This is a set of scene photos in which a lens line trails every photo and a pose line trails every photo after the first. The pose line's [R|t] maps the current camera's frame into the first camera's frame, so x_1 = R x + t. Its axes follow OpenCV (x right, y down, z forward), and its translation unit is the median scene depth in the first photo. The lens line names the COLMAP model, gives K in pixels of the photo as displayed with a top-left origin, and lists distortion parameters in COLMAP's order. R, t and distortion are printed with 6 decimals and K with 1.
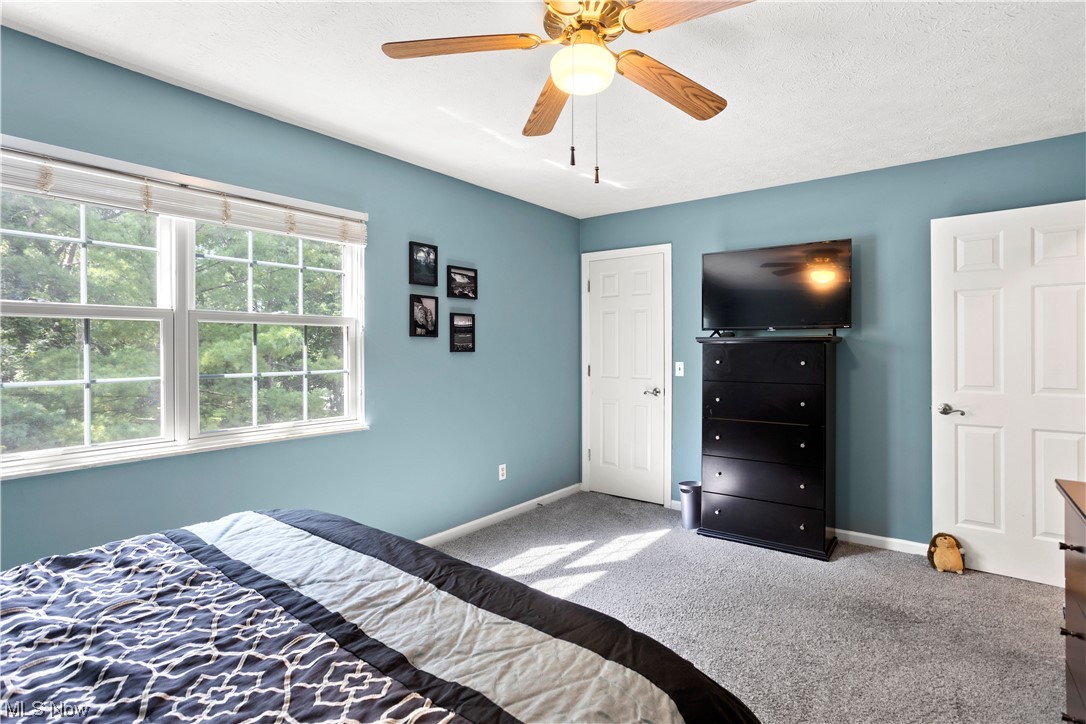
lens RADIAL K [[530.4, 0, 547.3], [0, 530.4, 351.5], [0, 0, 1]] dist [-0.027373, 0.009542]
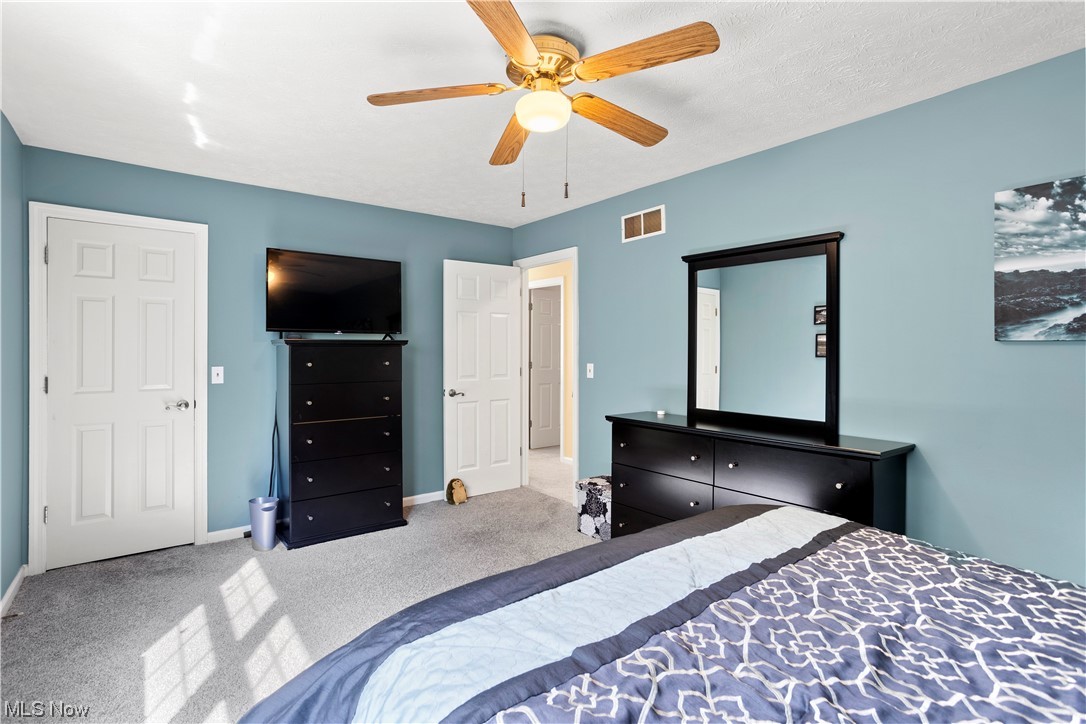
lens RADIAL K [[530.4, 0, 542.7], [0, 530.4, 354.3], [0, 0, 1]] dist [-0.027373, 0.009542]
pose [[0.255656, -0.005501, 0.966752, -0.533907], [0.004461, 0.999980, 0.004510, -0.001929], [-0.966758, 0.003159, 0.255675, 0.350676]]
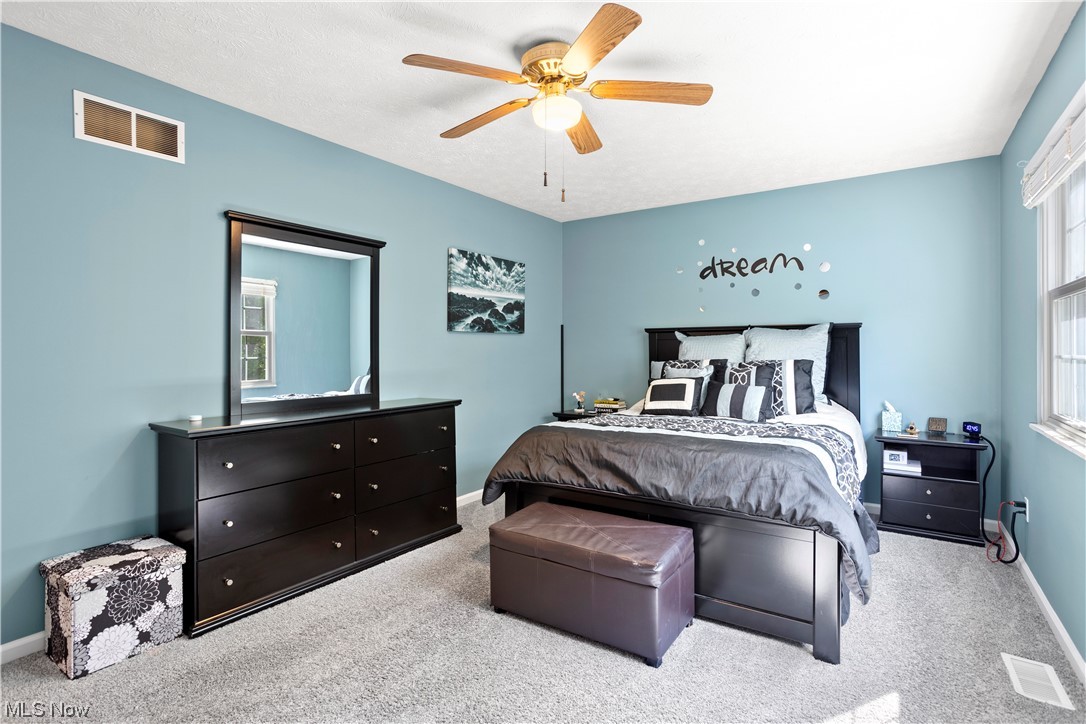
lens RADIAL K [[530.4, 0, 545.6], [0, 530.4, 353.3], [0, 0, 1]] dist [-0.027373, 0.009542]
pose [[-0.998384, 0.005183, -0.056597, 0.093408], [0.004297, 0.999866, 0.015772, 0.019047], [0.056671, 0.015503, -0.998273, 1.158843]]
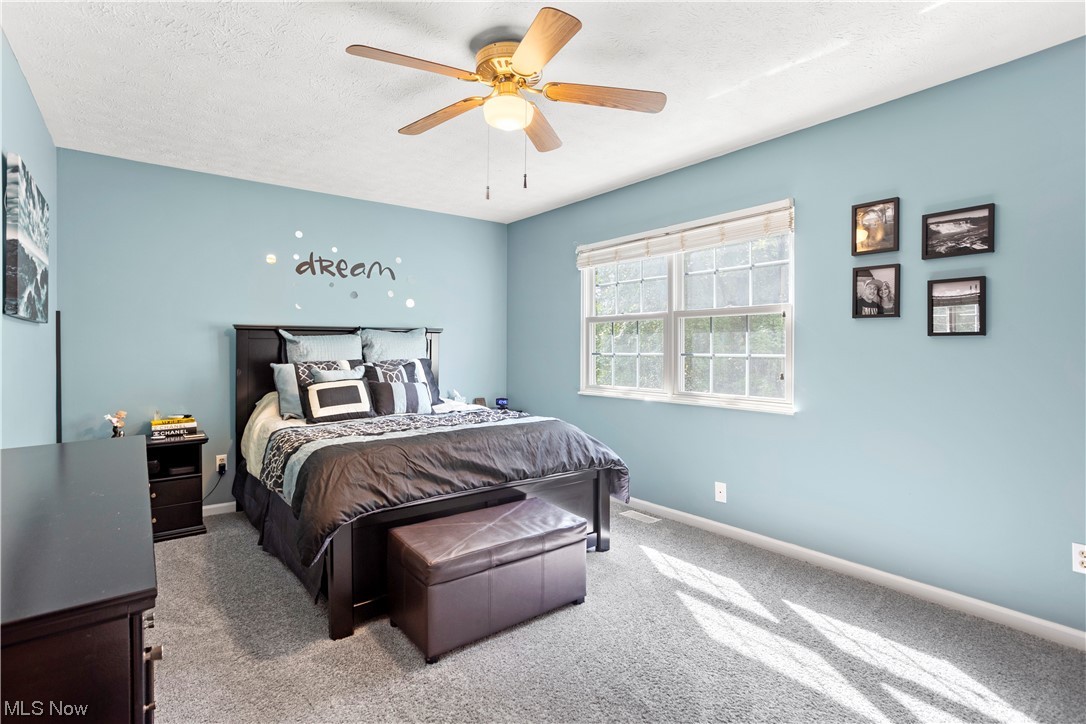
lens RADIAL K [[530.4, 0, 540.9], [0, 530.4, 356.8], [0, 0, 1]] dist [-0.027373, 0.009542]
pose [[-0.250773, 0.017742, -0.967883, 0.665078], [-0.007379, 0.999768, 0.020238, 0.019166], [0.968018, 0.012217, -0.250584, 0.711582]]
